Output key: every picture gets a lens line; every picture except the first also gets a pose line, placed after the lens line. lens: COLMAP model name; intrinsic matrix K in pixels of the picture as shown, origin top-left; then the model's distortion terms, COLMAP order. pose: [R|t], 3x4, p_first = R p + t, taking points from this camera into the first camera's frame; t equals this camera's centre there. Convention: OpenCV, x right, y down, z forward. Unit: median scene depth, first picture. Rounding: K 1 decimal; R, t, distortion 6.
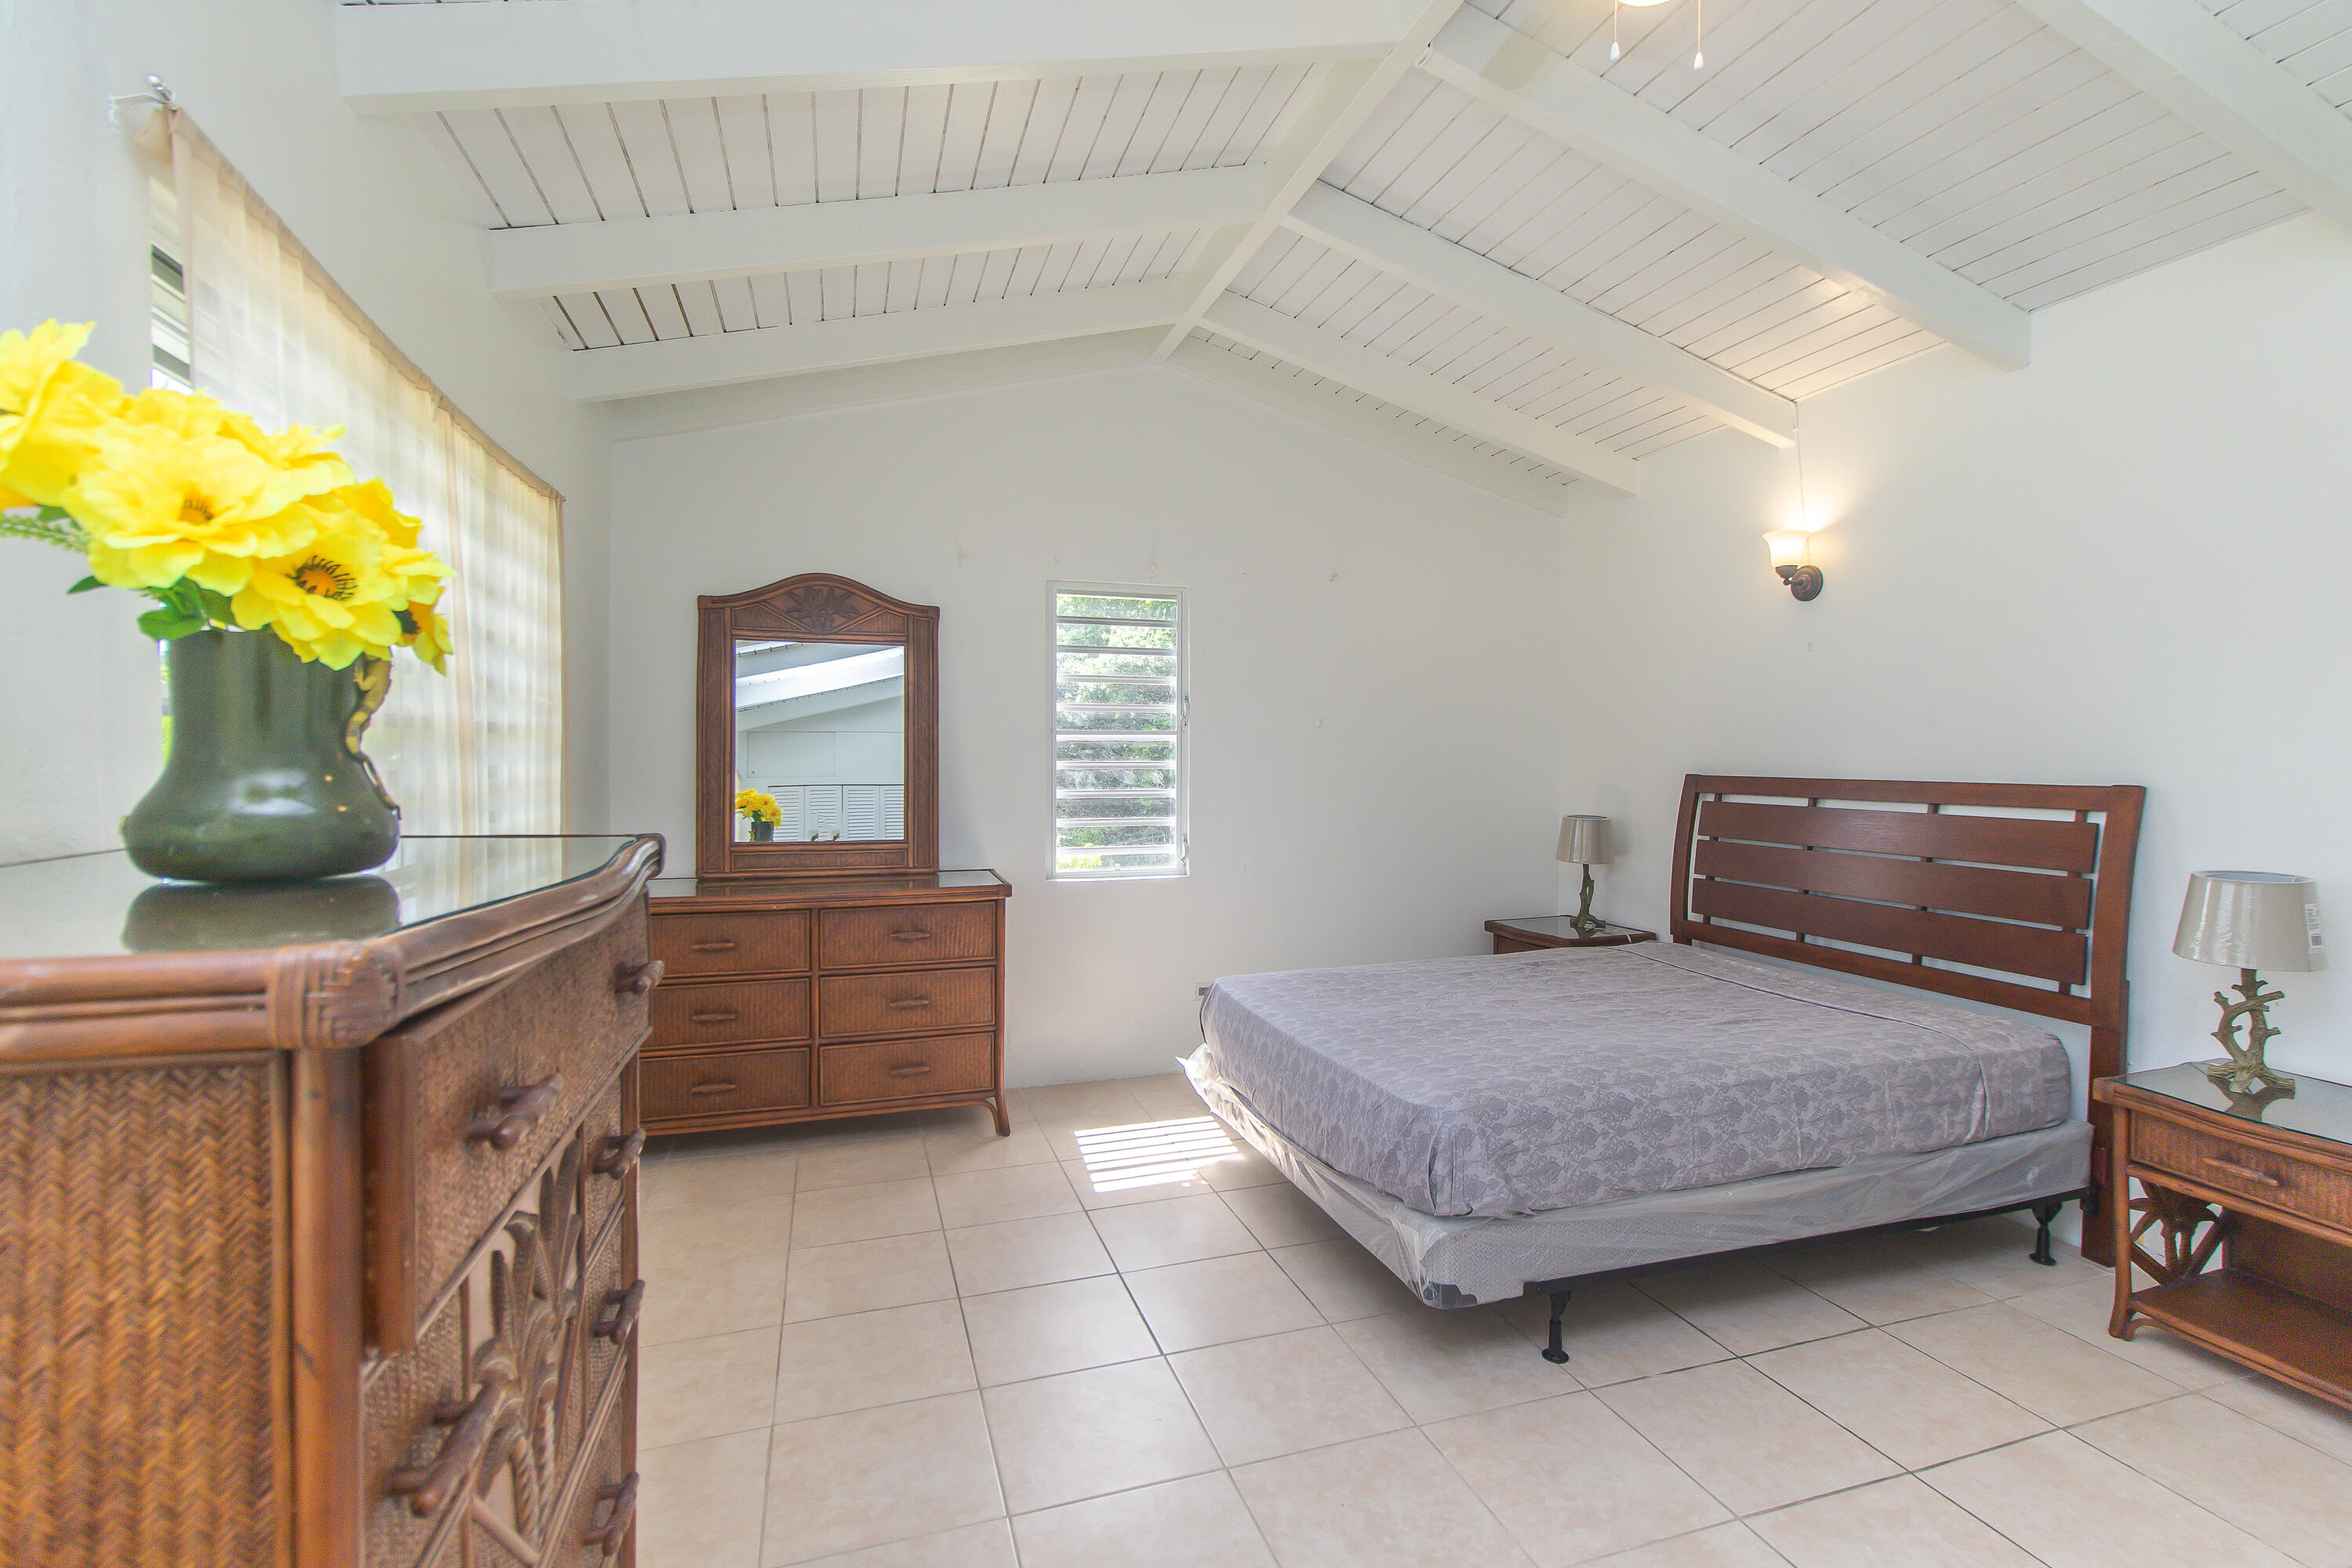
lens RADIAL K [[1075.1, 0, 1212.3], [0, 1075.1, 782.1], [0, 0, 1]] dist [0.000590, 0.000751]
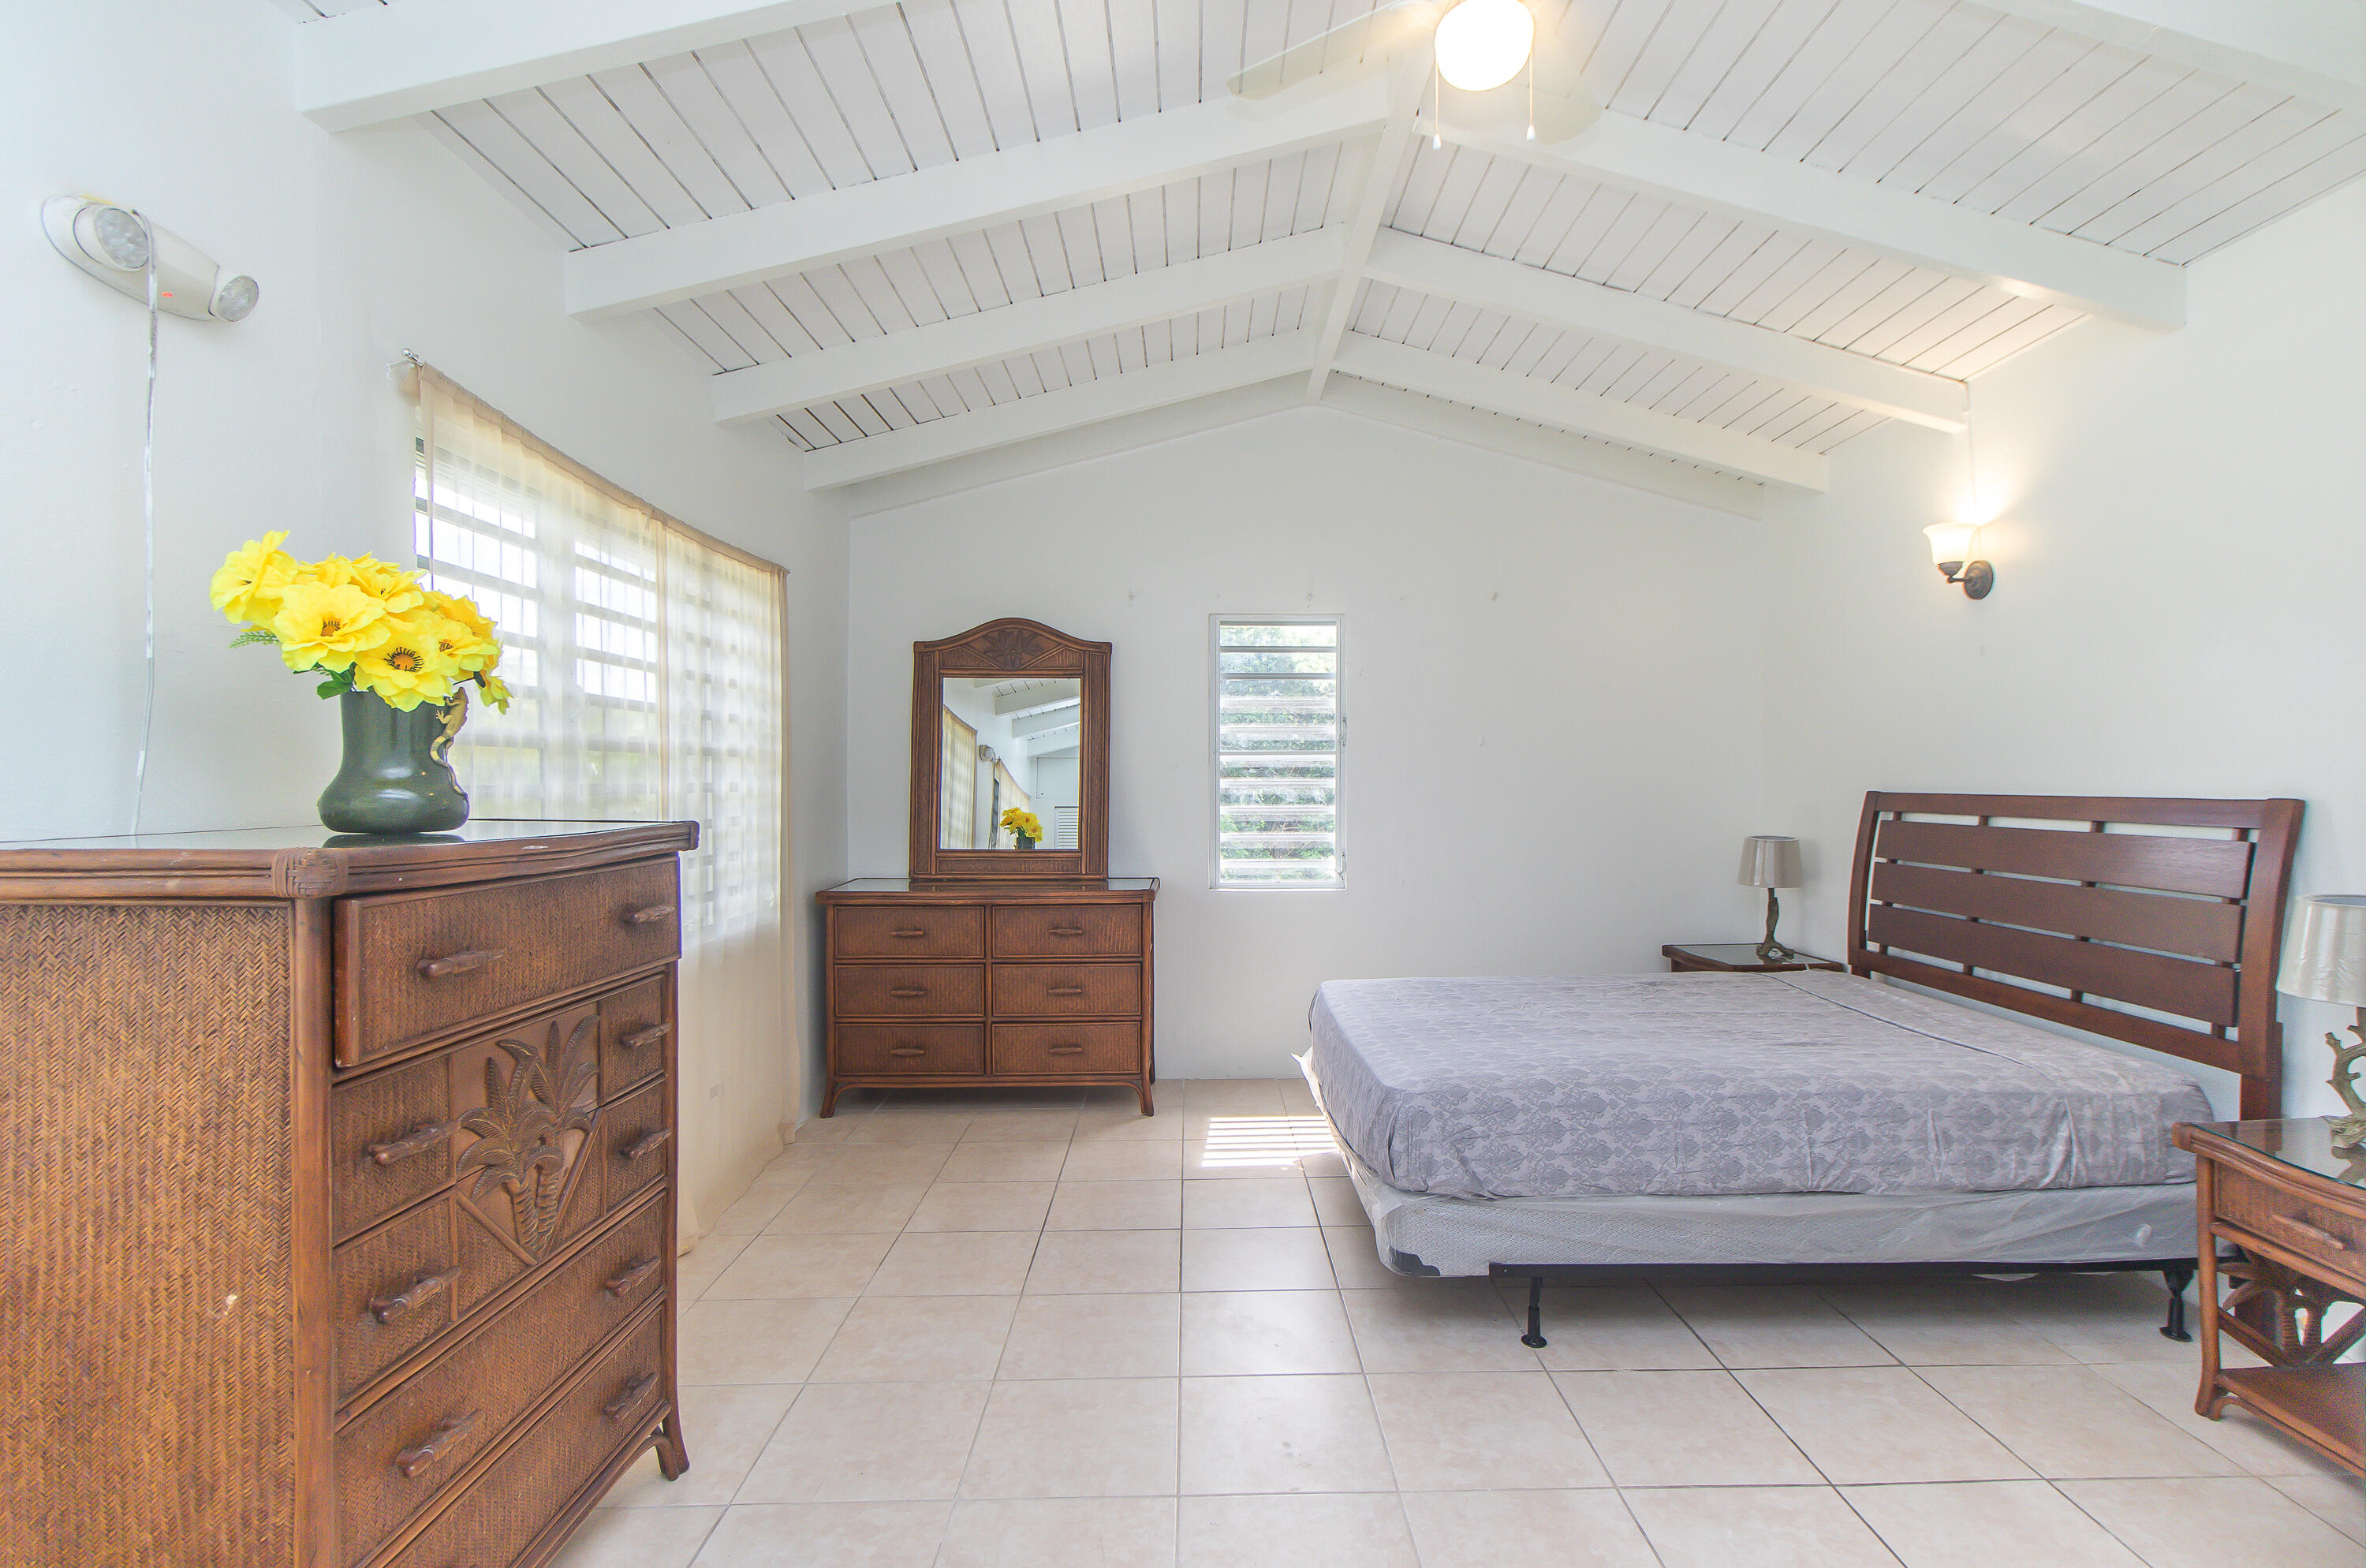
lens RADIAL K [[1098.5, 0, 1223.7], [0, 1098.5, 796.6], [0, 0, 1]] dist [0.003346, 0.000412]
pose [[0.958613, 0.000680, -0.284713, 0.292563], [-0.003641, 0.999945, -0.009872, 0.013917], [0.284690, 0.010500, 0.958562, -0.101719]]
